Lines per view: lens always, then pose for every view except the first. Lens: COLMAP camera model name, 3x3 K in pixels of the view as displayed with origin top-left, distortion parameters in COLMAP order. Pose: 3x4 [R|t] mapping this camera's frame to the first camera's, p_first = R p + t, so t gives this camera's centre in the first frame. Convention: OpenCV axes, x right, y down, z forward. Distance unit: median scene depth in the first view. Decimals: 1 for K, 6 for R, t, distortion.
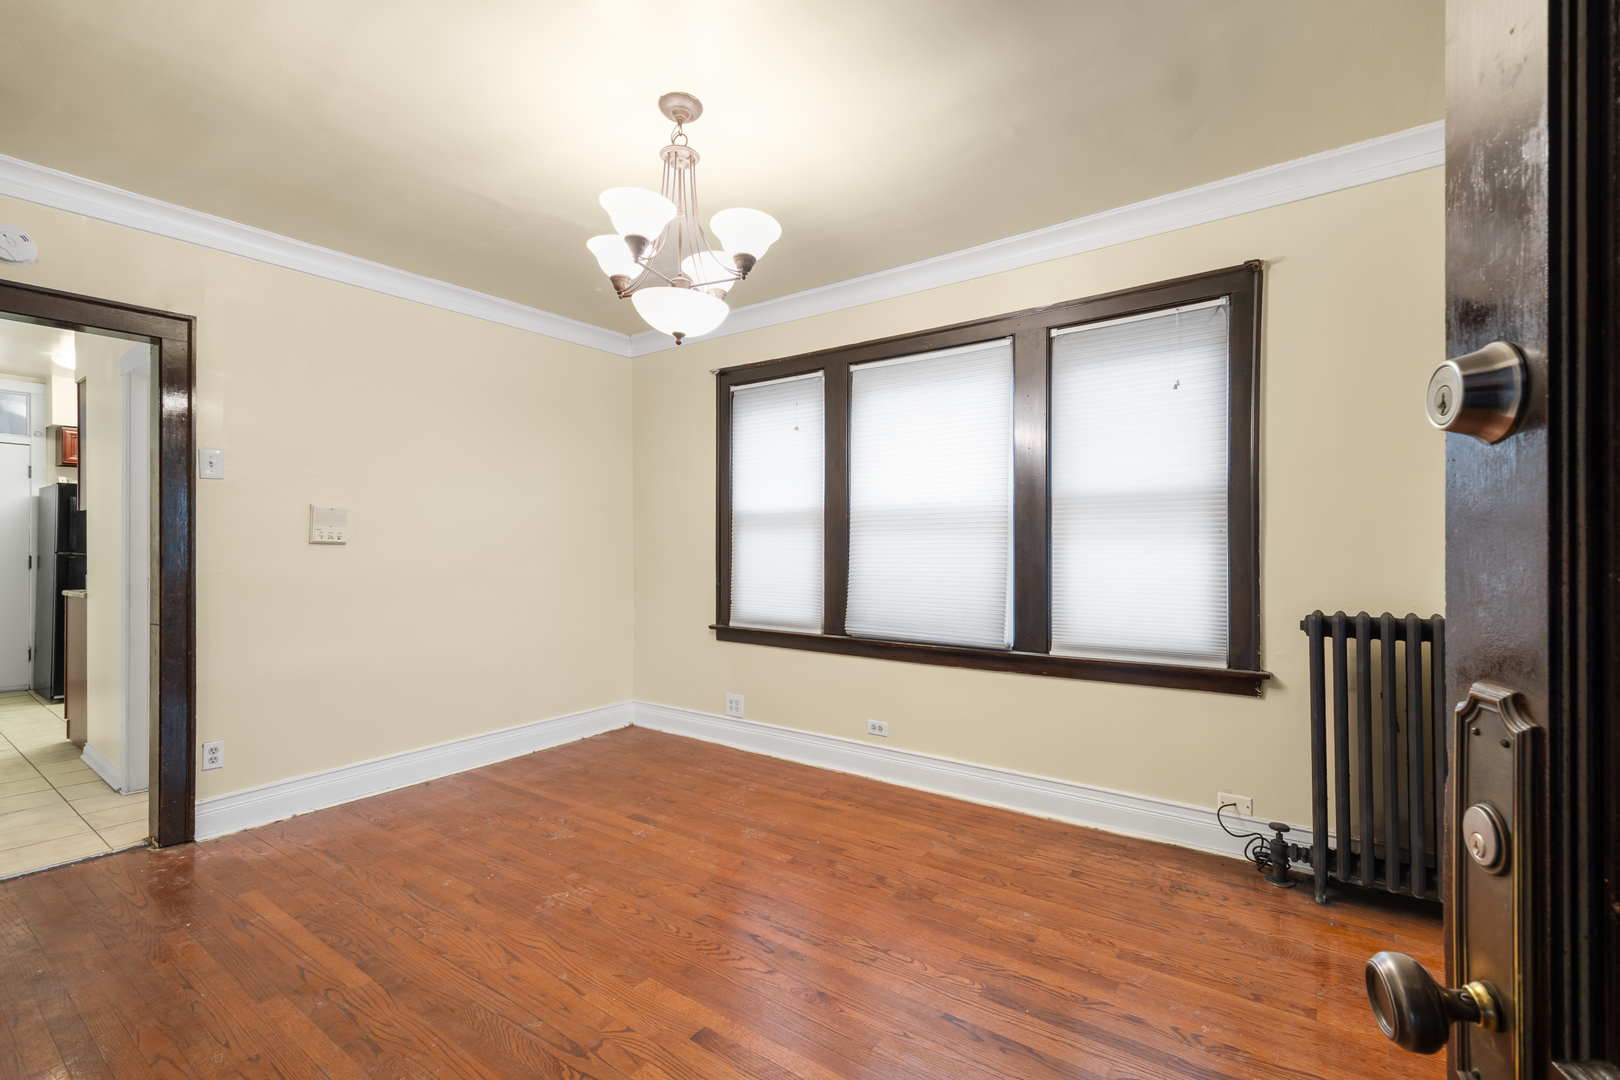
lens RADIAL K [[718.3, 0, 814.1], [0, 718.3, 547.5], [0, 0, 1]] dist [-0.000270, -0.000144]
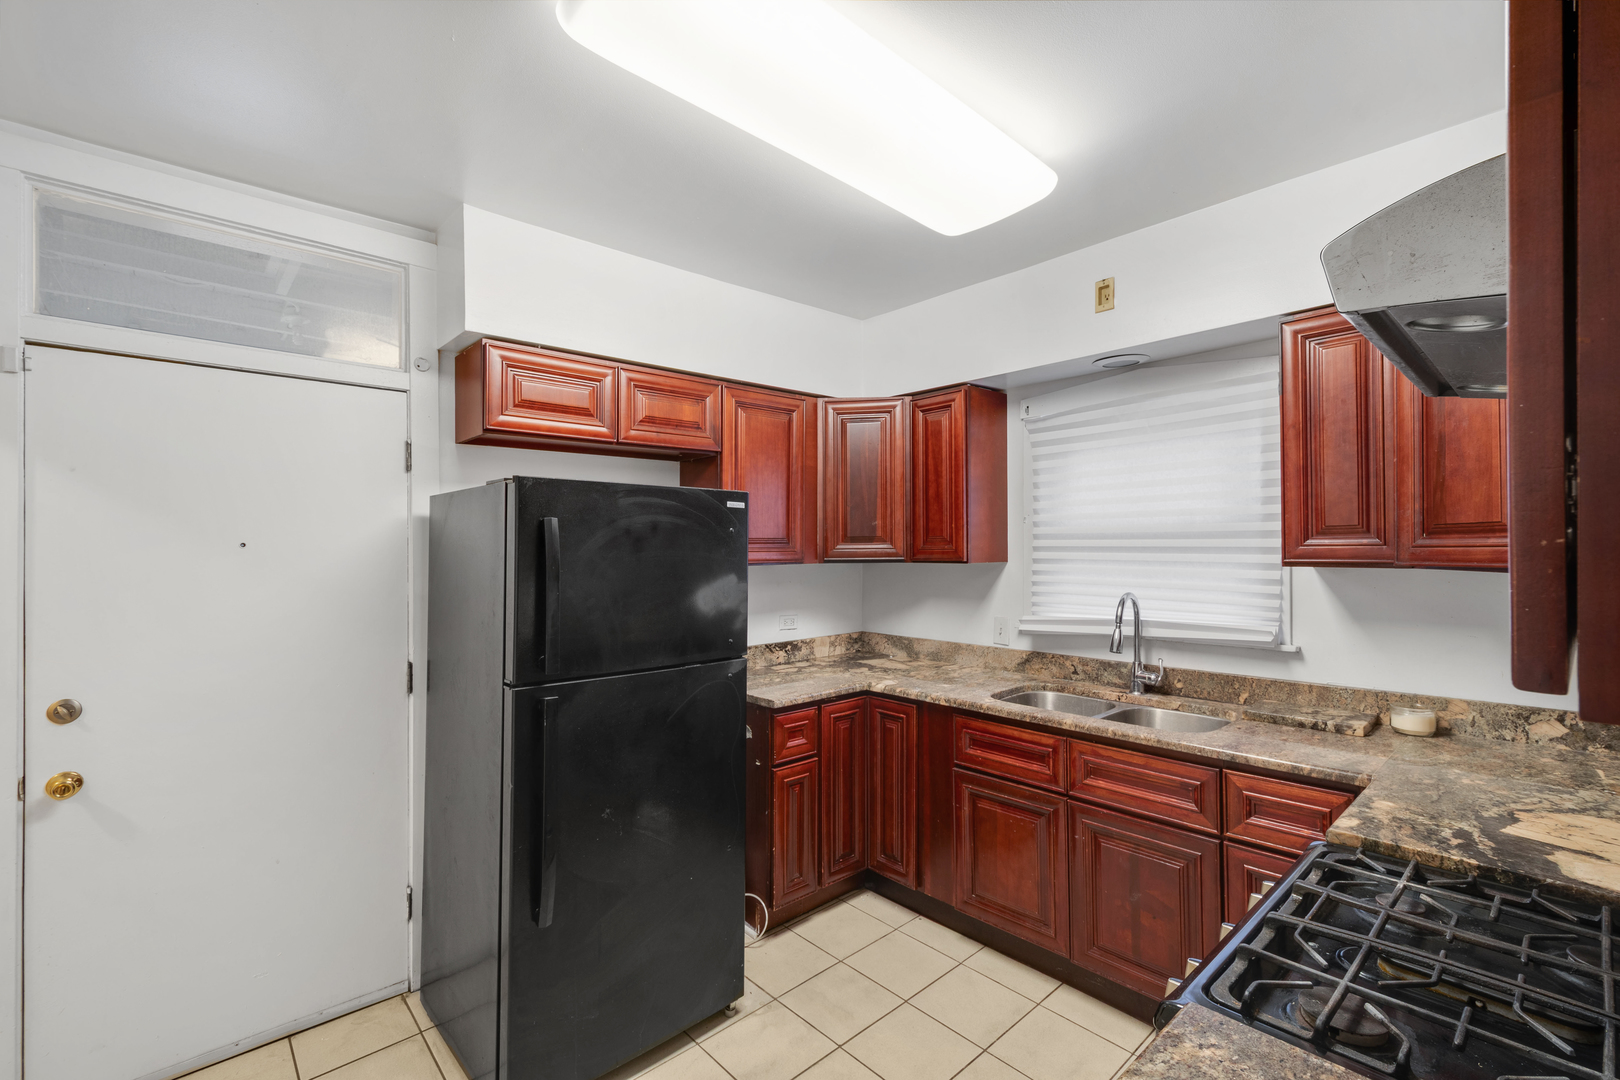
lens RADIAL K [[718.3, 0, 814.1], [0, 718.3, 547.5], [0, 0, 1]] dist [-0.000270, -0.000144]
pose [[0.979233, -0.003981, -0.202697, -0.786641], [0.003990, 0.999992, -0.000367, -0.053089], [0.202697, -0.000449, 0.979241, 0.648974]]
